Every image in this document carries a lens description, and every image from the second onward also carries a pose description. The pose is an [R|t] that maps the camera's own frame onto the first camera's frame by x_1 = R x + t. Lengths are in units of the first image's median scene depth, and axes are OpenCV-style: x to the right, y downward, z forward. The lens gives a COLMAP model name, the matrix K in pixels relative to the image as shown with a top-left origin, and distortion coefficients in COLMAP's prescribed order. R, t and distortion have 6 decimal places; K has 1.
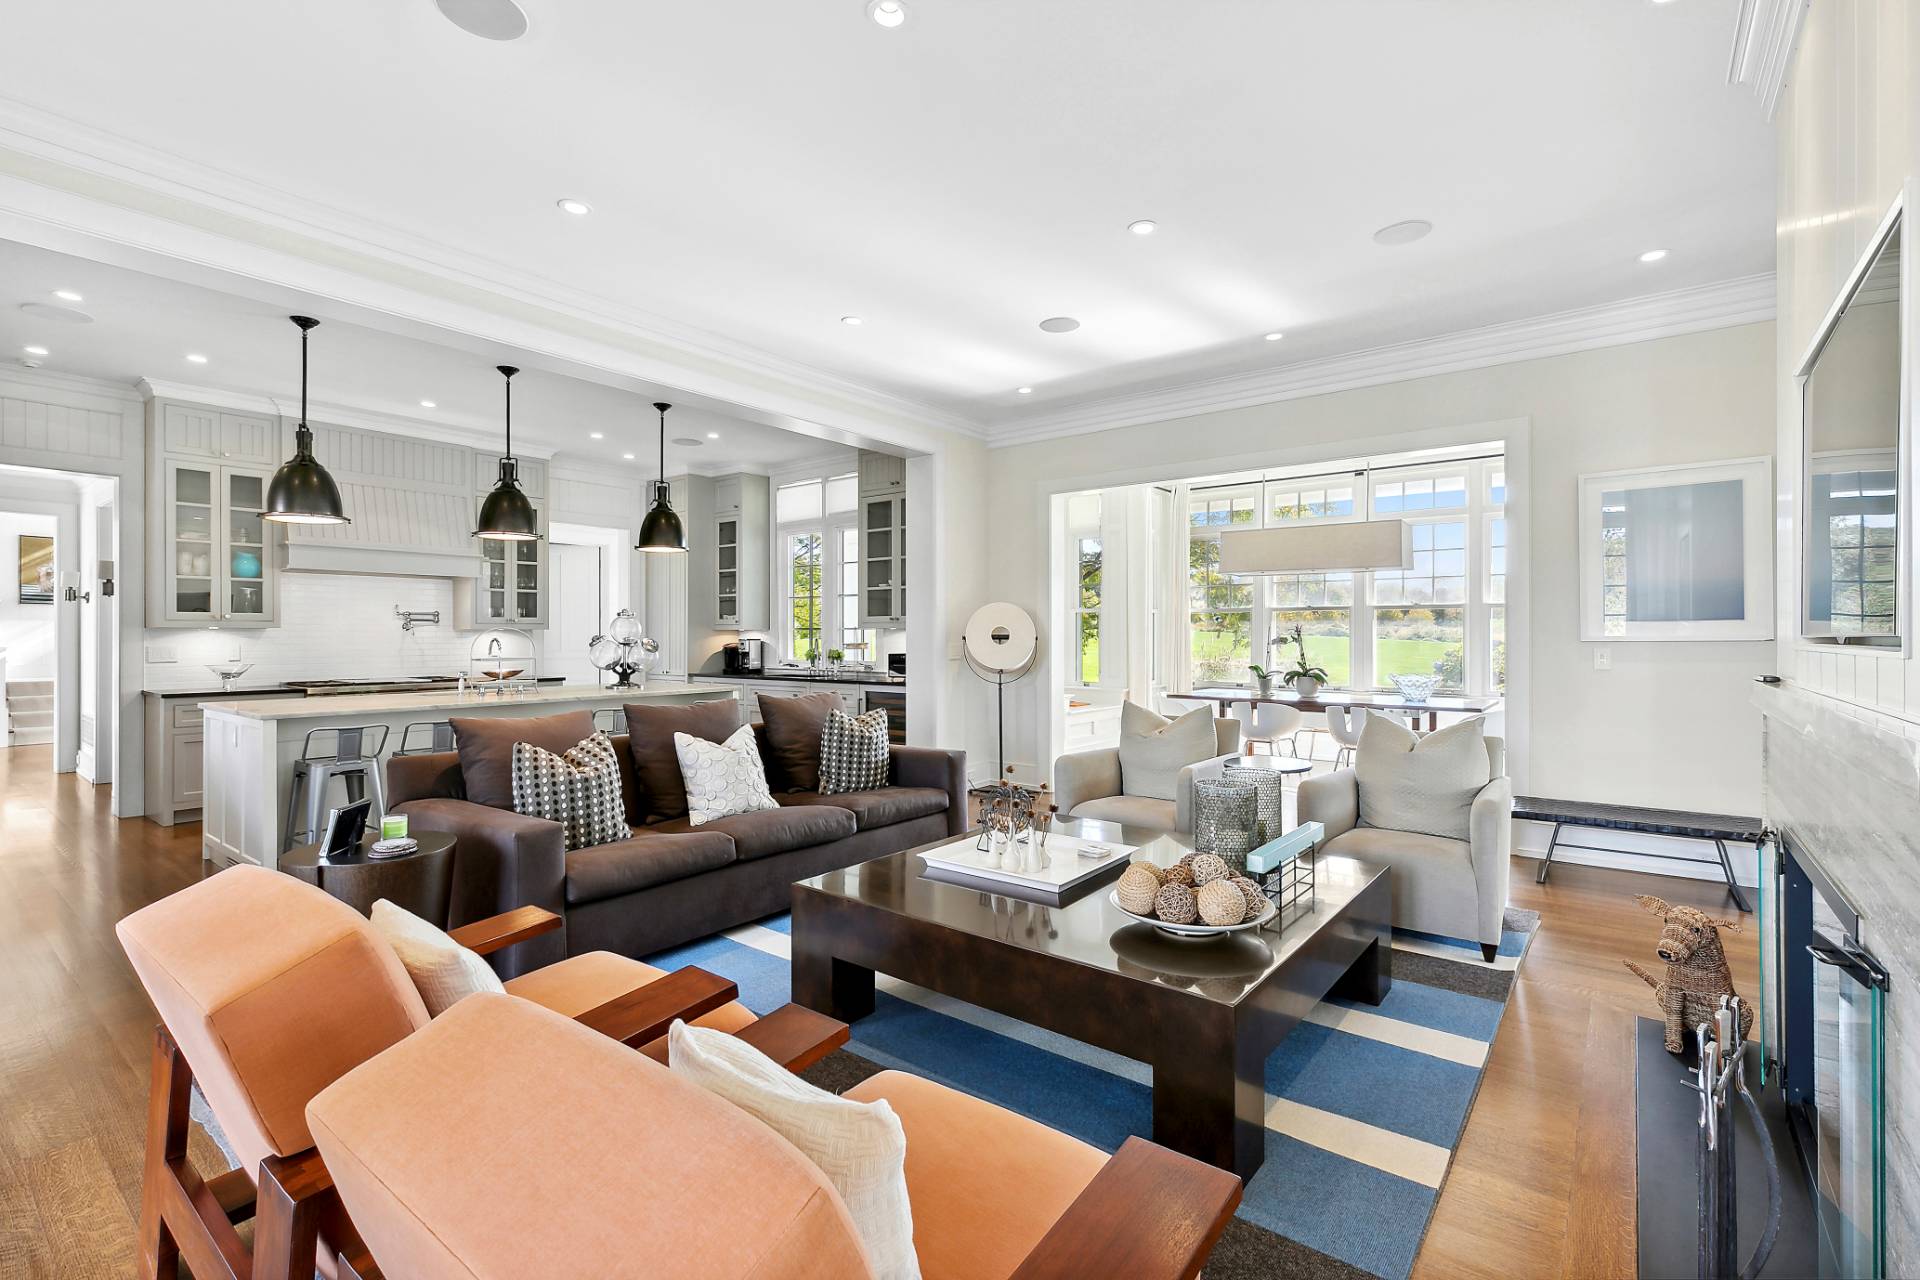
lens RADIAL K [[878.3, 0, 975.3], [0, 878.3, 631.5], [0, 0, 1]] dist [0.000971, 0.002800]
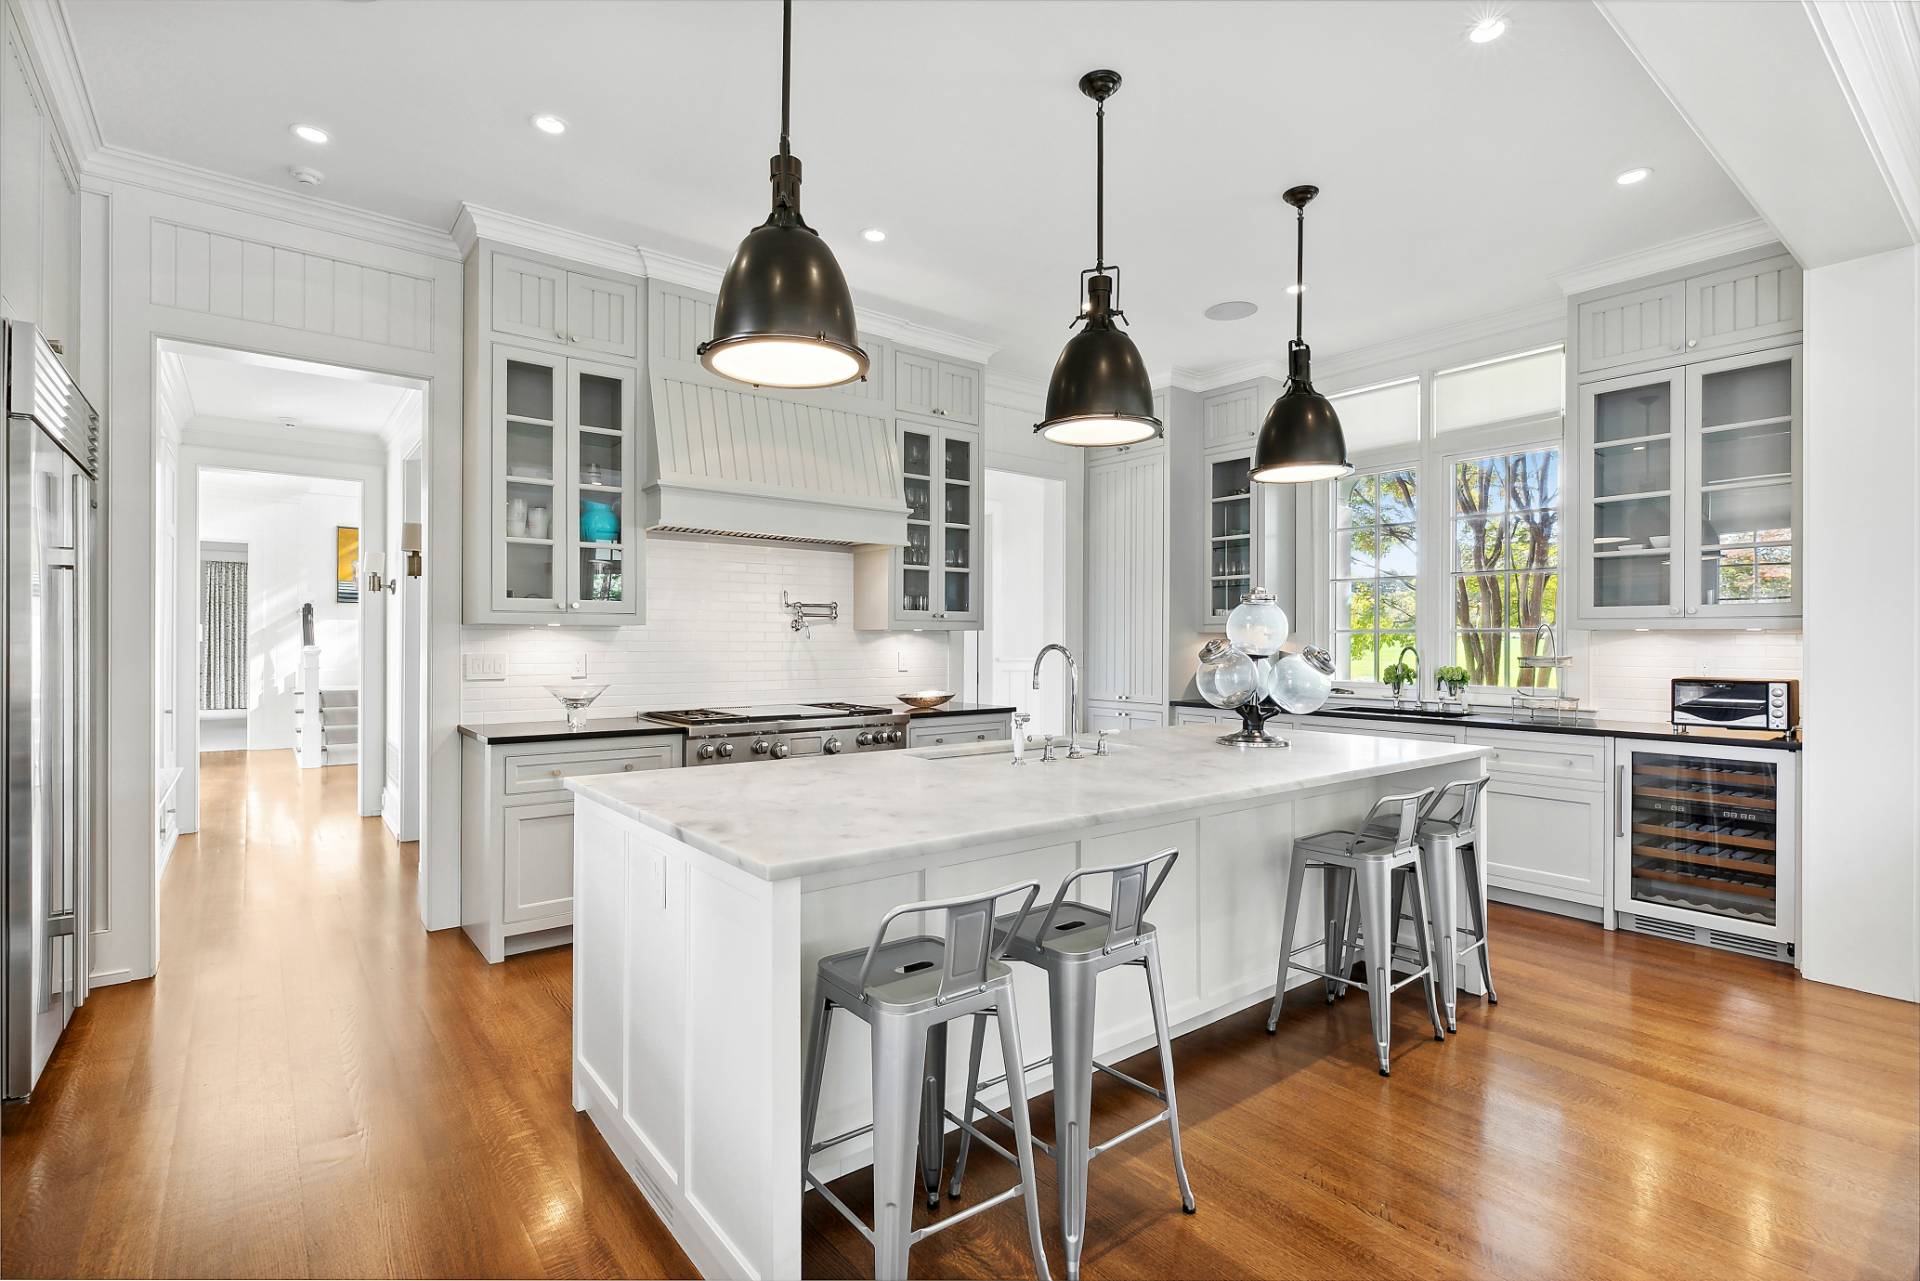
lens RADIAL K [[878.3, 0, 940.4], [0, 878.3, 638.6], [0, 0, 1]] dist [0.000971, 0.002800]
pose [[0.970681, 0.004383, -0.240330, -0.442663], [-0.004126, 0.999990, 0.001572, 0.003301], [0.240335, -0.000534, 0.970690, 0.454812]]
